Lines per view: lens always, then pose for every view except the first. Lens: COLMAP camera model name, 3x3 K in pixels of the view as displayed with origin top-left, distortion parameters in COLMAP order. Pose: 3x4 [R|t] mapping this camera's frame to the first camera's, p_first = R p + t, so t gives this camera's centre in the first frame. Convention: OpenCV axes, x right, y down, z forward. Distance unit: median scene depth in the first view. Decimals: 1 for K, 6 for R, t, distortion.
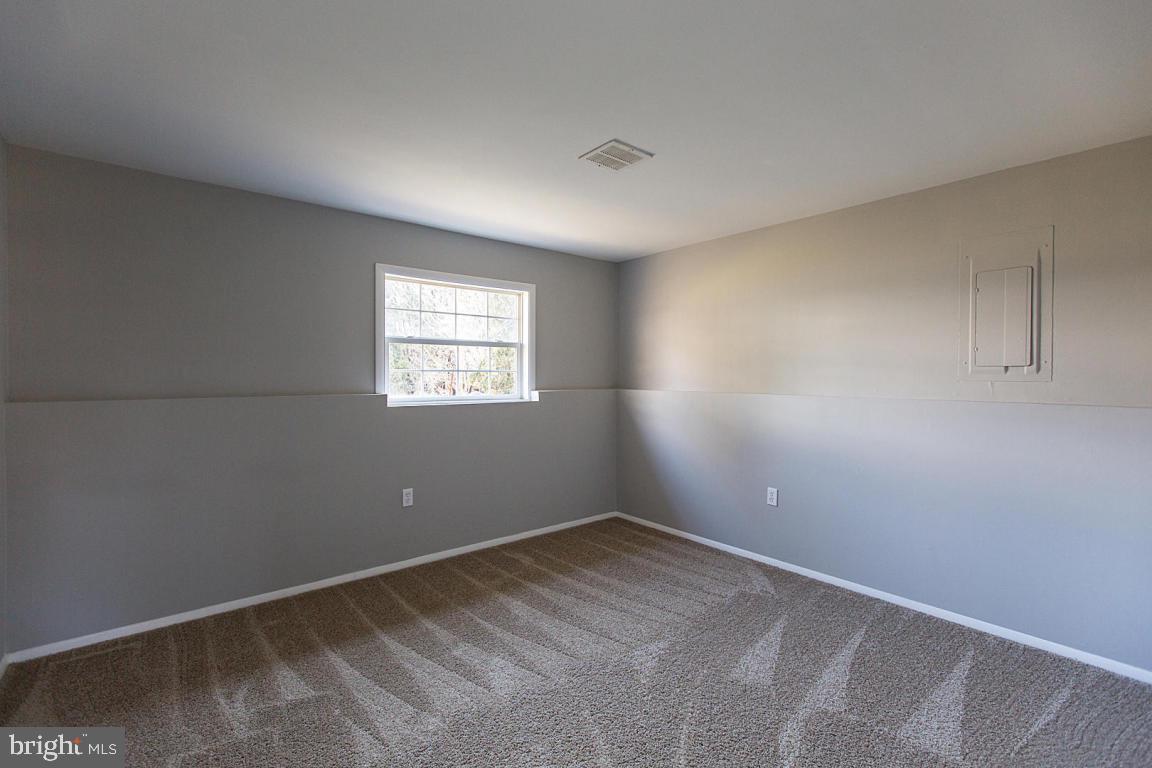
lens RADIAL K [[517.0, 0, 576.1], [0, 517.0, 380.1], [0, 0, 1]] dist [0.002497, -0.000775]
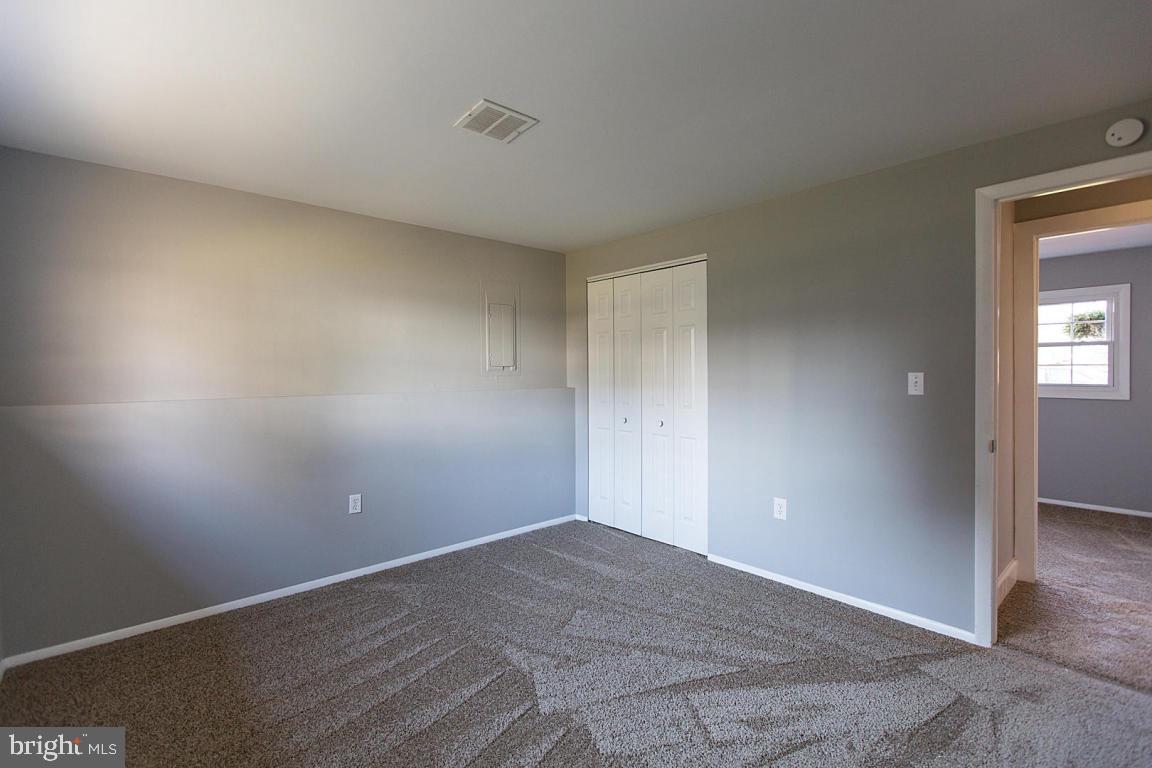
lens RADIAL K [[517.0, 0, 578.5], [0, 517.0, 384.5], [0, 0, 1]] dist [0.002497, -0.000775]
pose [[-0.064094, -0.023347, 0.997671, -0.628268], [0.022919, 0.999428, 0.024860, -0.005020], [-0.997681, 0.024459, -0.063523, 0.712204]]
